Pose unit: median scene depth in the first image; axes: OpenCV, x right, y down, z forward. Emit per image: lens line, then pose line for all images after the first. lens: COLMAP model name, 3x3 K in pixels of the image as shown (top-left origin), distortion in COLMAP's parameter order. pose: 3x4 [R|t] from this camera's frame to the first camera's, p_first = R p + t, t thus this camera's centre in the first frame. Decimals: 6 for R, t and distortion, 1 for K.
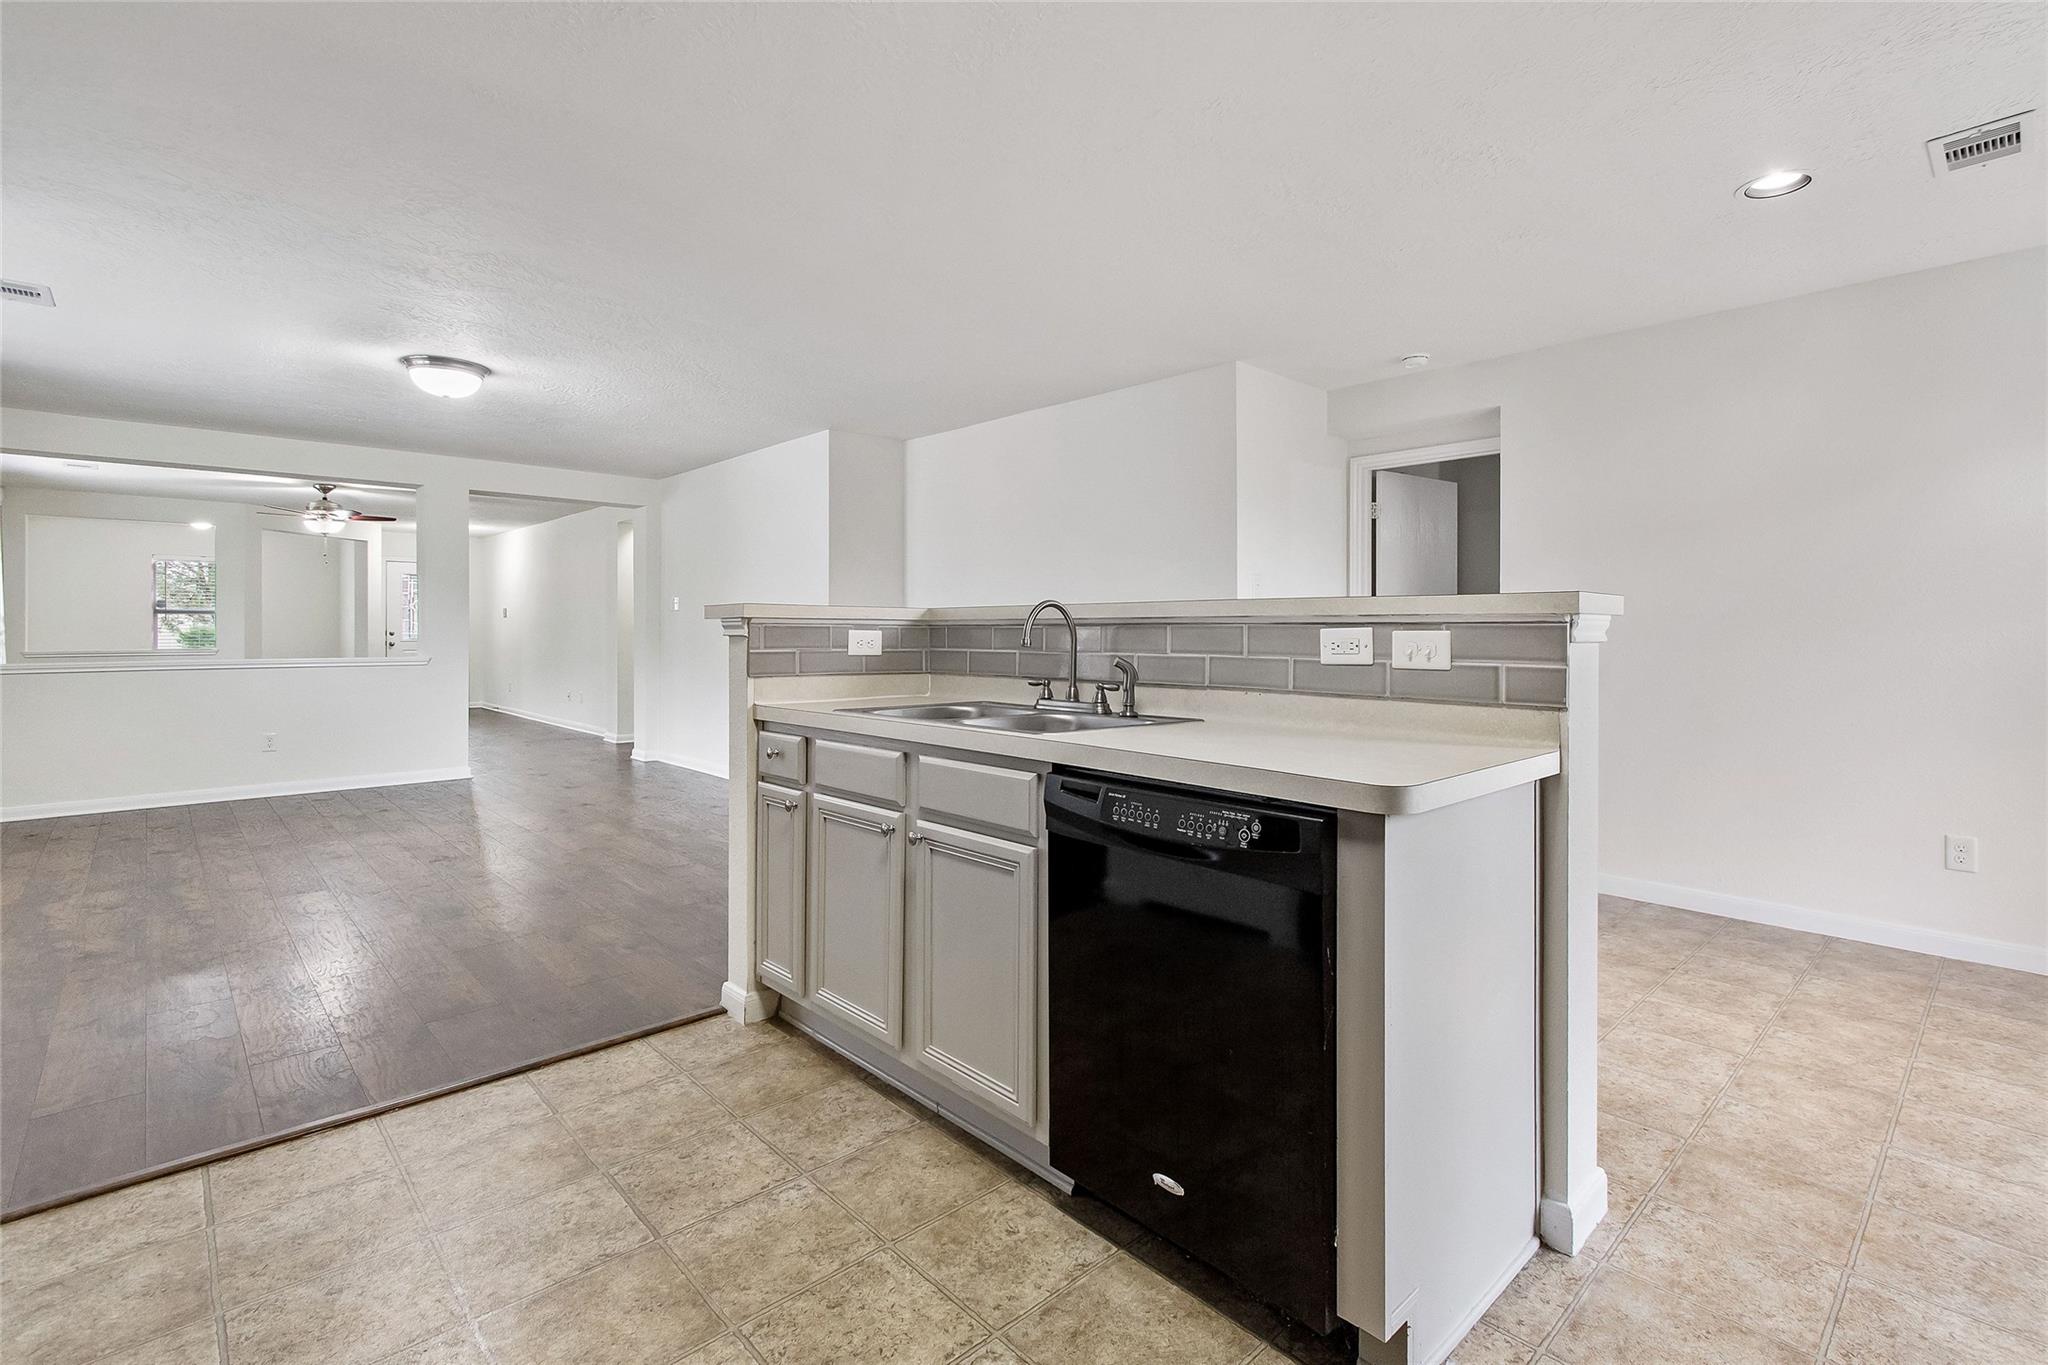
lens RADIAL K [[928.5, 0, 1027.7], [0, 928.5, 621.3], [0, 0, 1]] dist [0.002165, 0.000246]
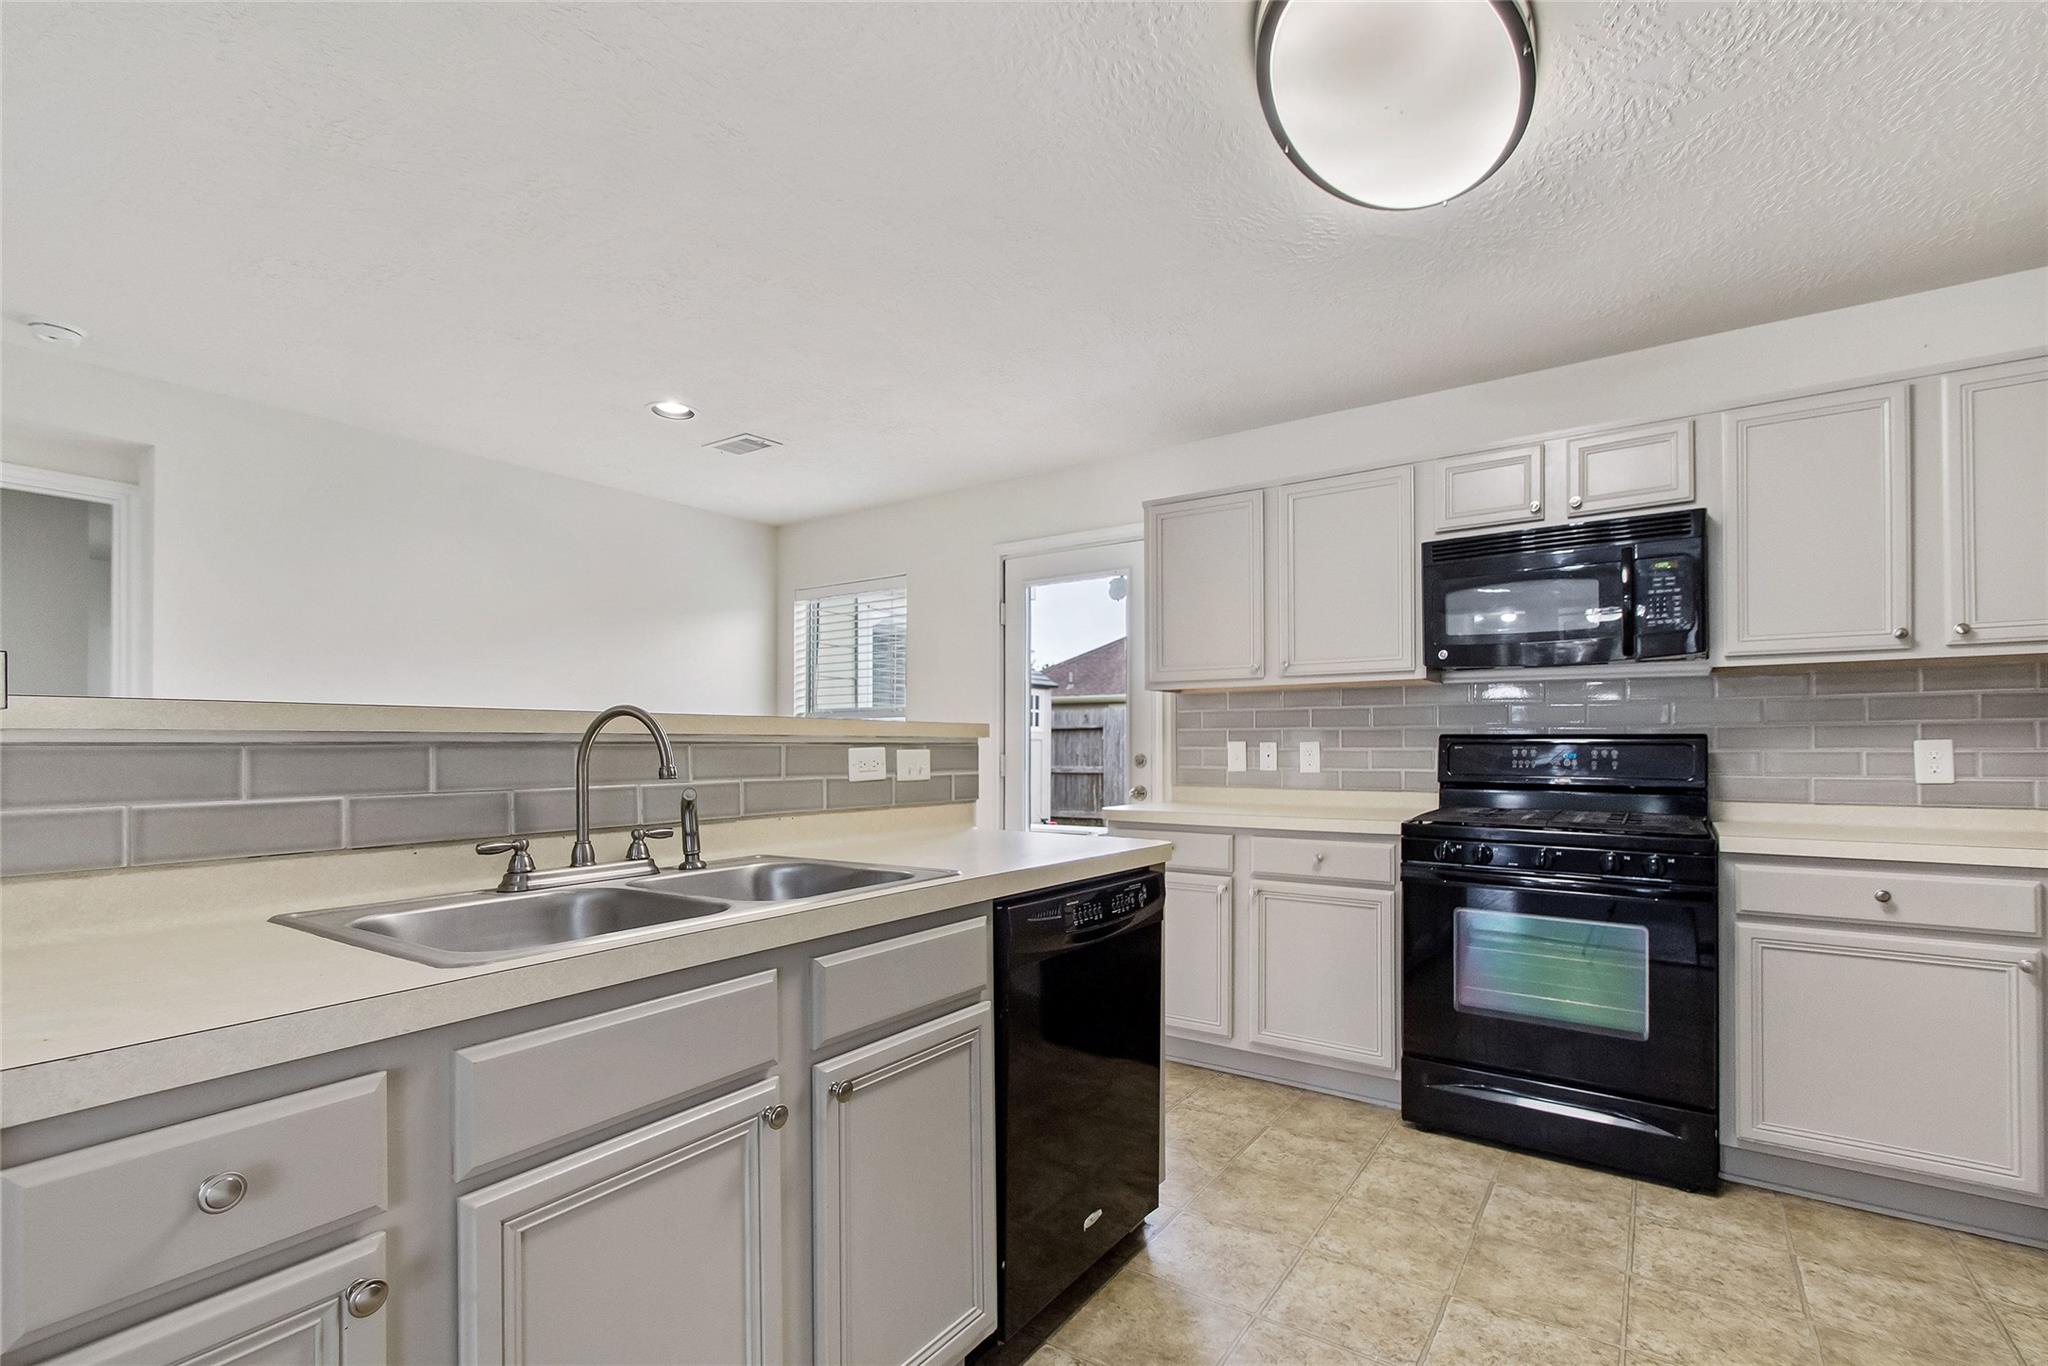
lens RADIAL K [[921.3, 0, 1030.5], [0, 921.3, 736.9], [0, 0, 1]] dist [0.027847, -0.015940]
pose [[-0.210451, 0.014537, 0.977496, -0.675629], [0.000794, 0.999892, -0.014699, 0.009345], [-0.977604, -0.002317, -0.210440, 0.904356]]
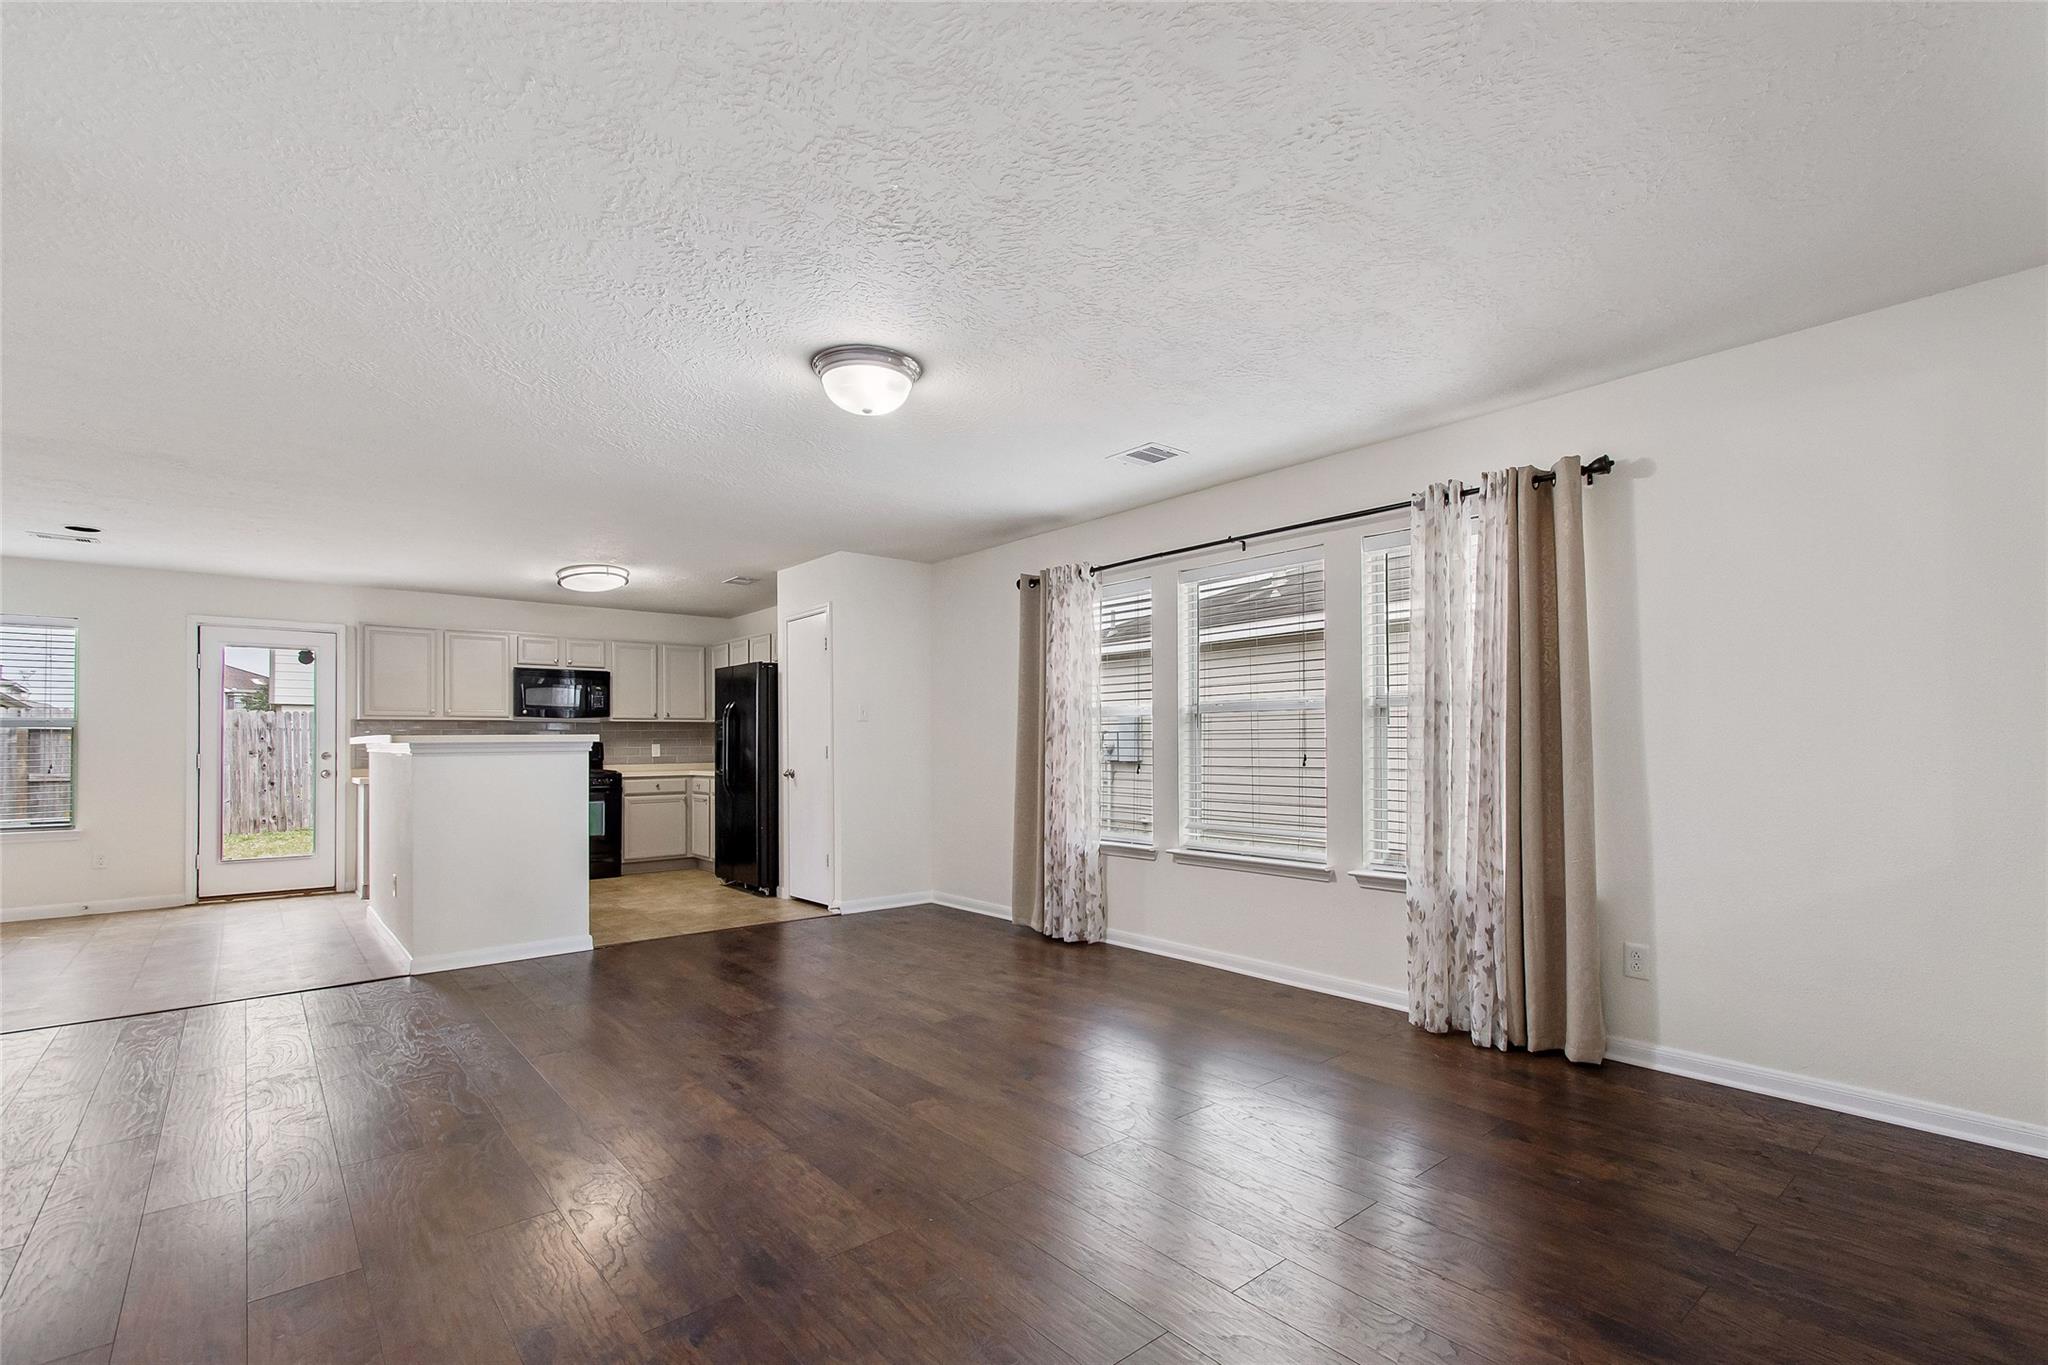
lens RADIAL K [[922.4, 0, 1040.3], [0, 922.4, 735.3], [0, 0, 1]] dist [0.000996, 0.000044]
pose [[-0.998812, 0.010820, 0.047508, -1.573901], [0.010299, 0.999884, -0.011202, 0.018979], [-0.047624, -0.010700, -0.998808, 3.337262]]
